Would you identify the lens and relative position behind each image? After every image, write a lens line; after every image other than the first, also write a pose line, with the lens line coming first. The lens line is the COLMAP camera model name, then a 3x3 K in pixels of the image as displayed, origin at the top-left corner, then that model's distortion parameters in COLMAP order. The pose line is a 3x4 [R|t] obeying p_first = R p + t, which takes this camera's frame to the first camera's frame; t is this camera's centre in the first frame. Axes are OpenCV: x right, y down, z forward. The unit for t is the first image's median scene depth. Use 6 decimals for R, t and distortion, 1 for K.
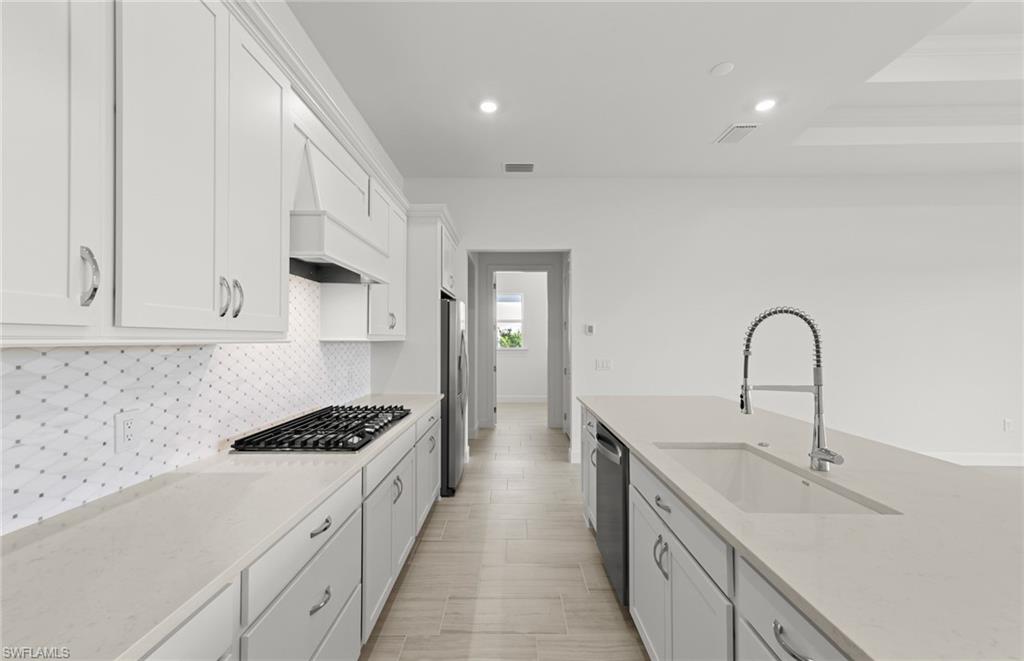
lens RADIAL K [[409.7, 0, 511.8], [0, 409.7, 337.0], [0, 0, 1]] dist [0.016090, 0.000098]
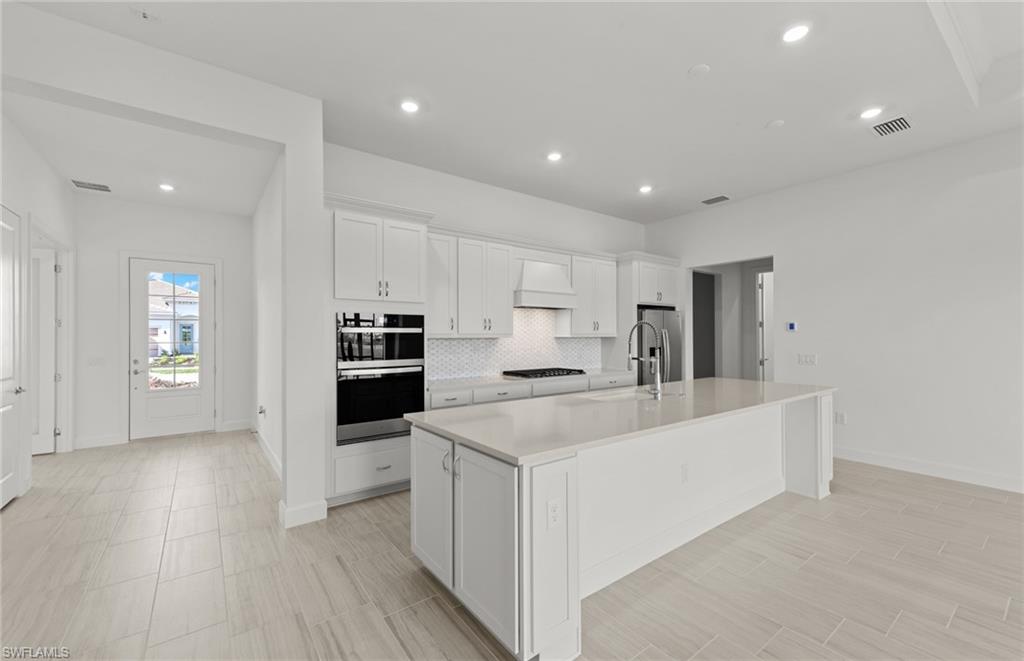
lens RADIAL K [[417.3, 0, 511.5], [0, 417.3, 333.5], [0, 0, 1]] dist [0.014967, 0.000008]
pose [[0.595845, -0.006614, -0.803072, 1.475774], [0.007469, 0.999968, -0.002693, -0.005847], [0.803064, -0.004394, 0.595876, -0.601967]]
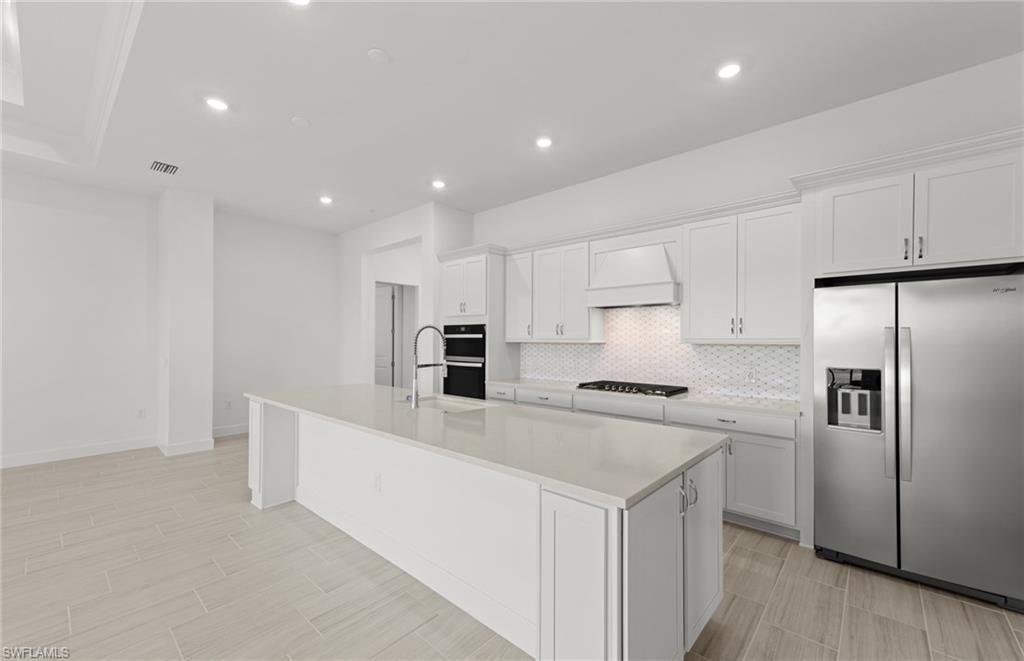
lens RADIAL K [[409.7, 0, 511.8], [0, 409.7, 337.0], [0, 0, 1]] dist [0.016090, 0.000098]
pose [[-0.665834, -0.008672, -0.746049, 1.405501], [-0.000420, 0.999937, -0.011248, 0.005601], [0.746099, -0.007176, -0.665796, 1.964136]]
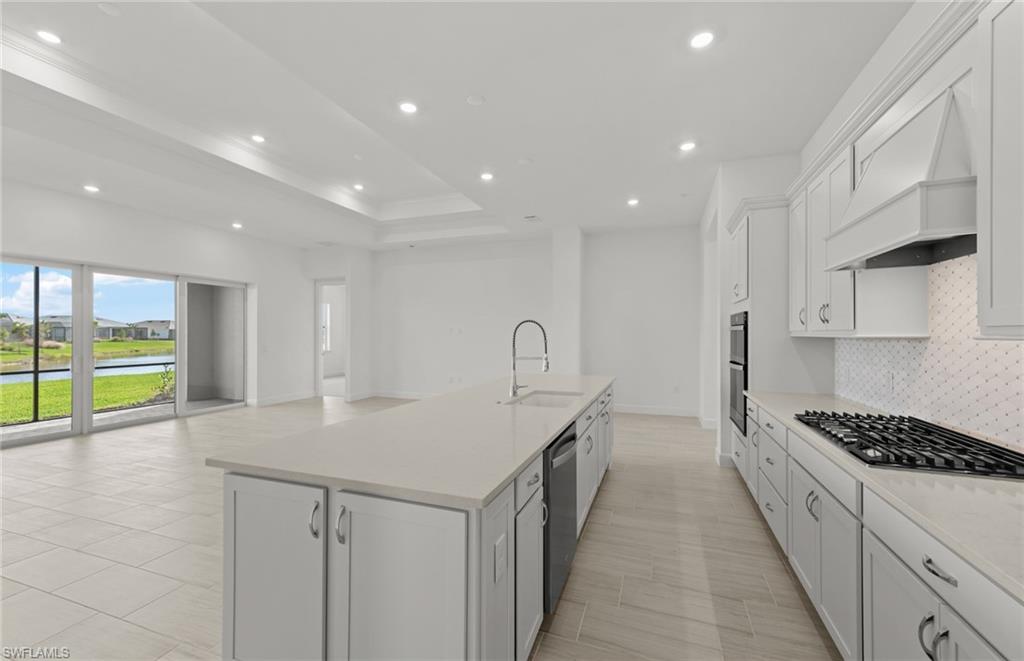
lens RADIAL K [[409.7, 0, 511.8], [0, 409.7, 337.0], [0, 0, 1]] dist [0.016090, 0.000098]
pose [[-0.938268, -0.002729, 0.345899, 0.024327], [-0.002080, 0.999995, 0.002249, 0.009126], [-0.345904, 0.001391, -0.938269, 2.224596]]
